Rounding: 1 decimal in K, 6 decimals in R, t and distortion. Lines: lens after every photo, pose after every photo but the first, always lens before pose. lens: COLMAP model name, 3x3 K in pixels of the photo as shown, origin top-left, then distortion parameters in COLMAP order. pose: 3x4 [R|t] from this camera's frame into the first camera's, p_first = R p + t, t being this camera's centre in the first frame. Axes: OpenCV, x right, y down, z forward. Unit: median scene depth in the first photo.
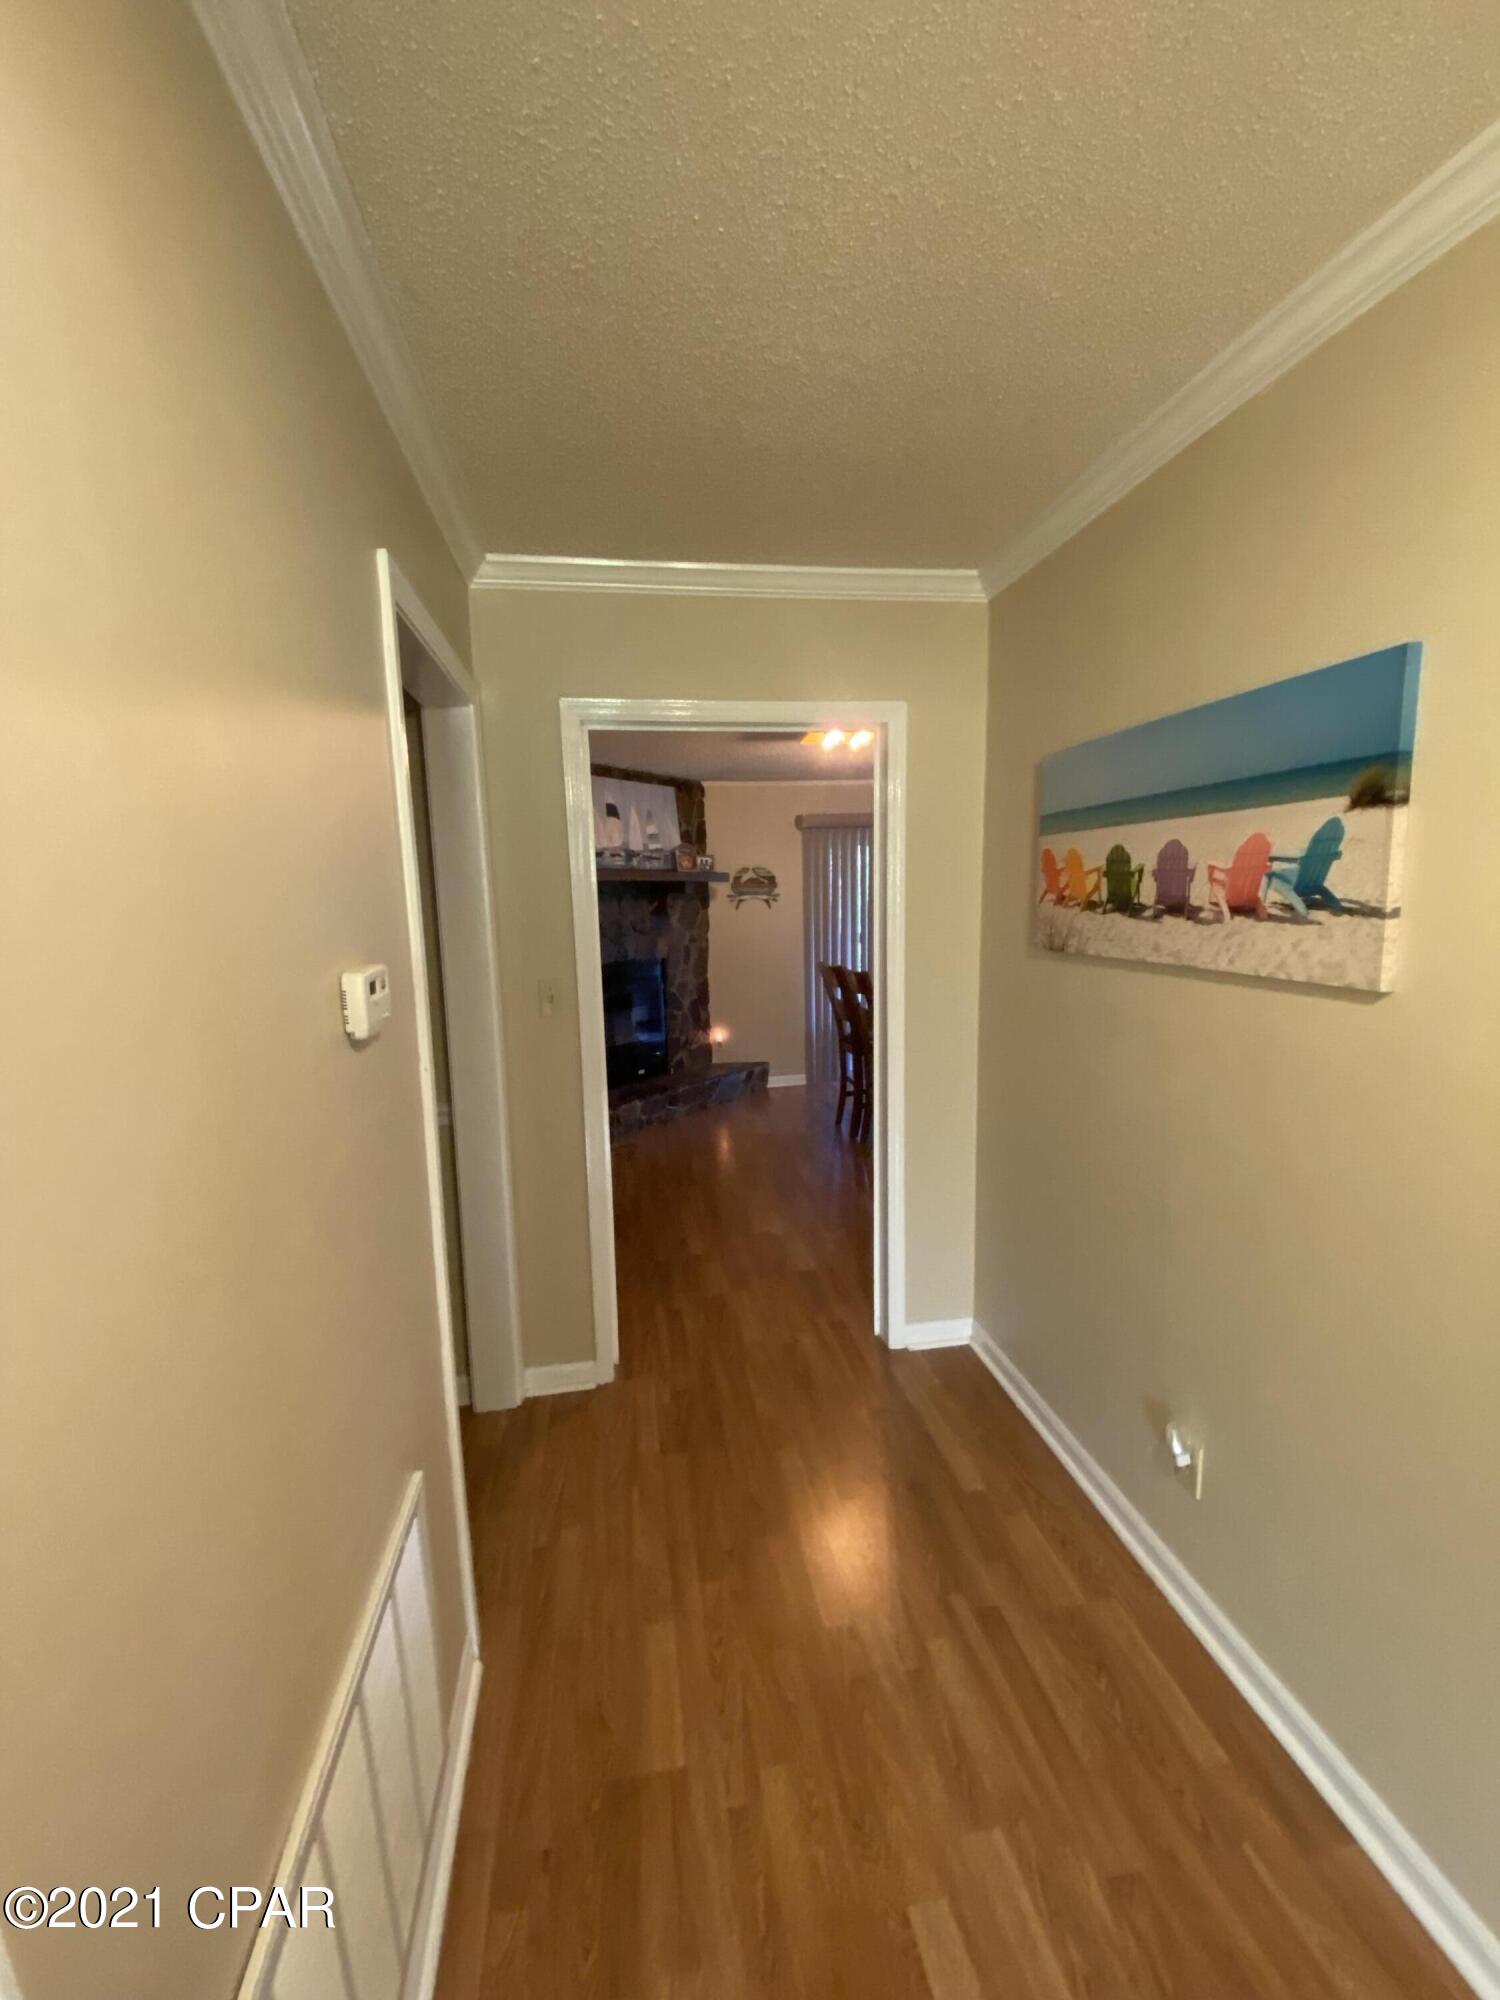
lens RADIAL K [[805.5, 0, 753.7], [0, 805.5, 1006.7], [0, 0, 1]] dist [0.031407, -0.000211]
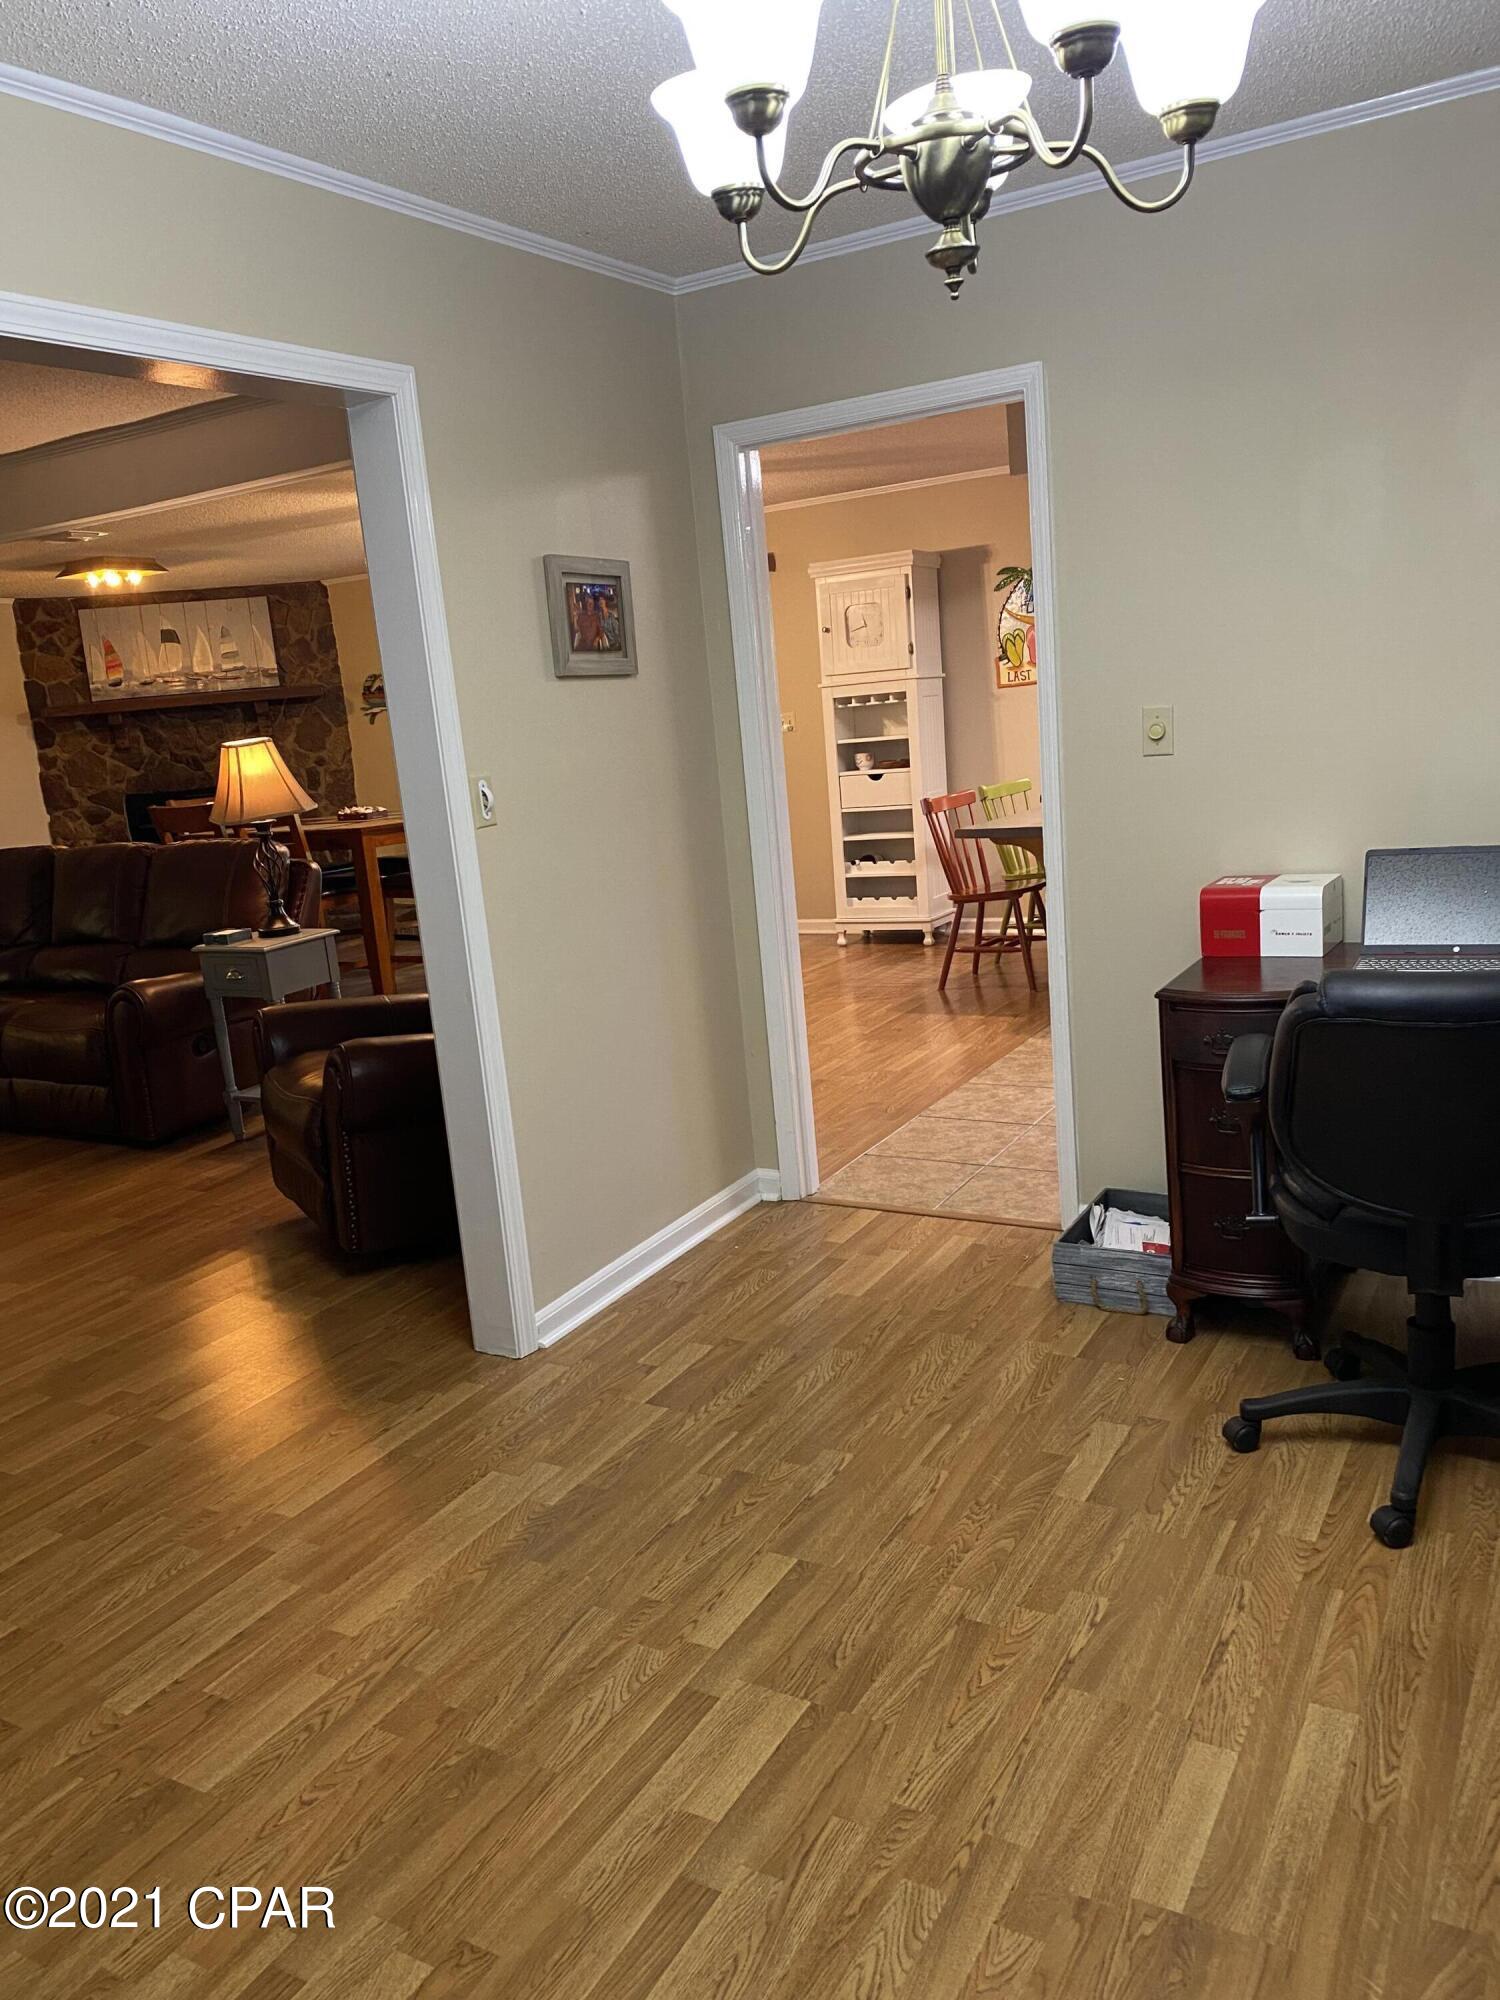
lens RADIAL K [[1543.7, 0, 741.8], [0, 1543.7, 1004.3], [0, 0, 1]] dist [0.032915, -0.033138]
pose [[0.770547, 0.077474, -0.632657, 1.513945], [-0.013726, 0.994372, 0.105051, -0.001128], [0.637235, -0.072263, 0.767274, -0.050483]]
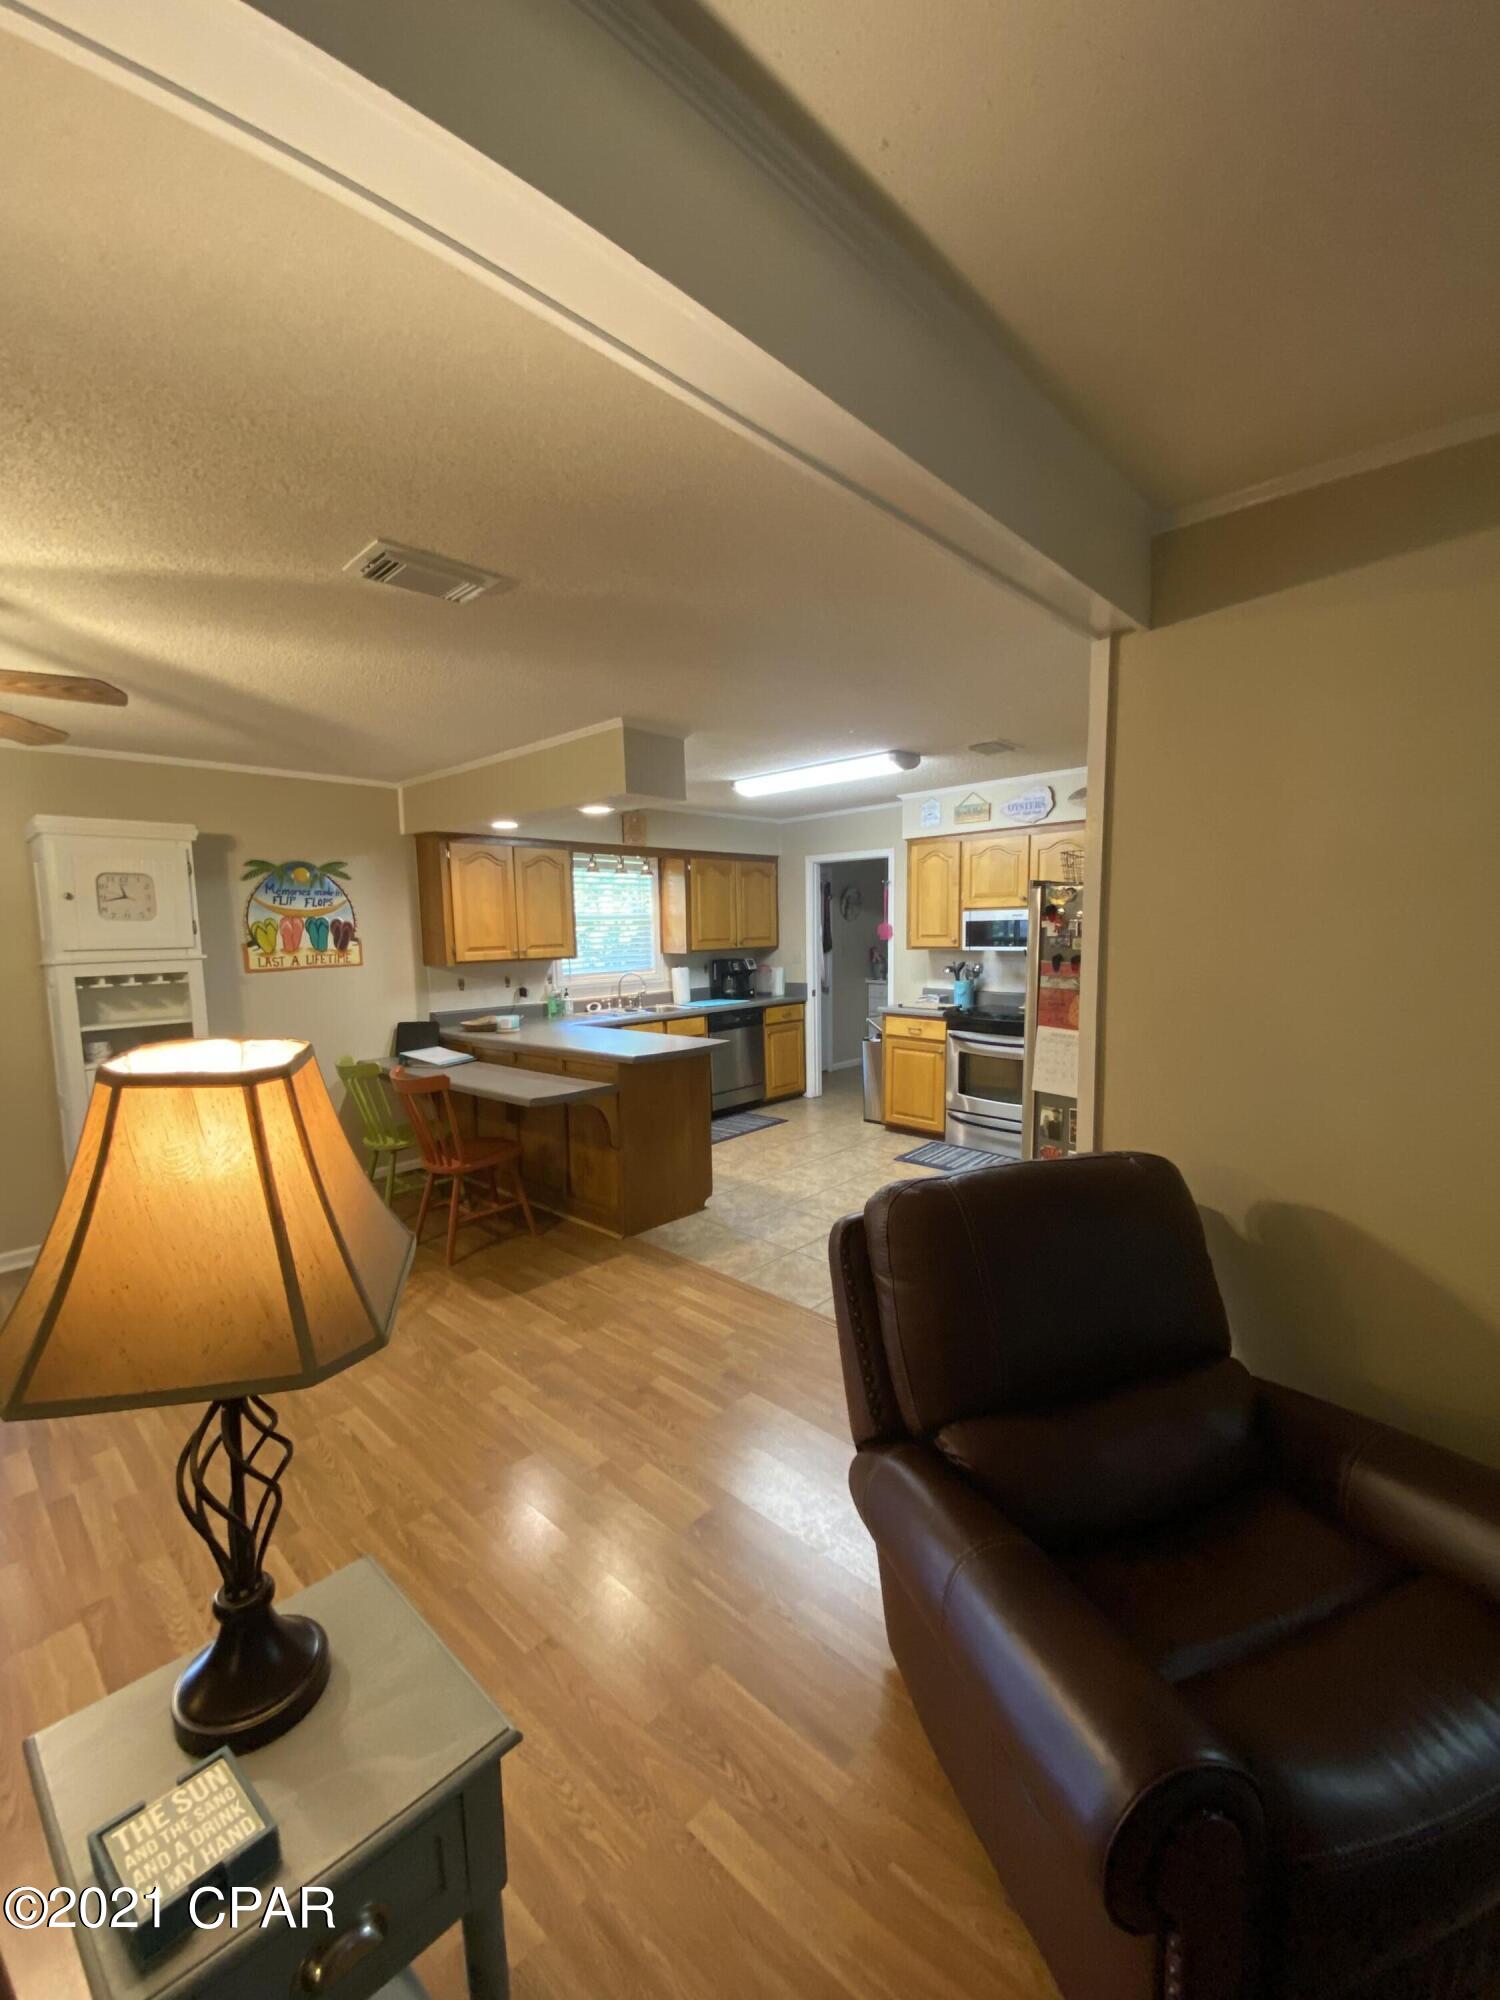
lens RADIAL K [[805.5, 0, 765.5], [0, 805.5, 1003.3], [0, 0, 1]] dist [0.031407, -0.000211]
pose [[0.792988, -0.052571, 0.606965, 0.656451], [0.086247, 0.995923, -0.026420, -0.055293], [-0.603102, 0.073300, 0.794289, 0.328324]]
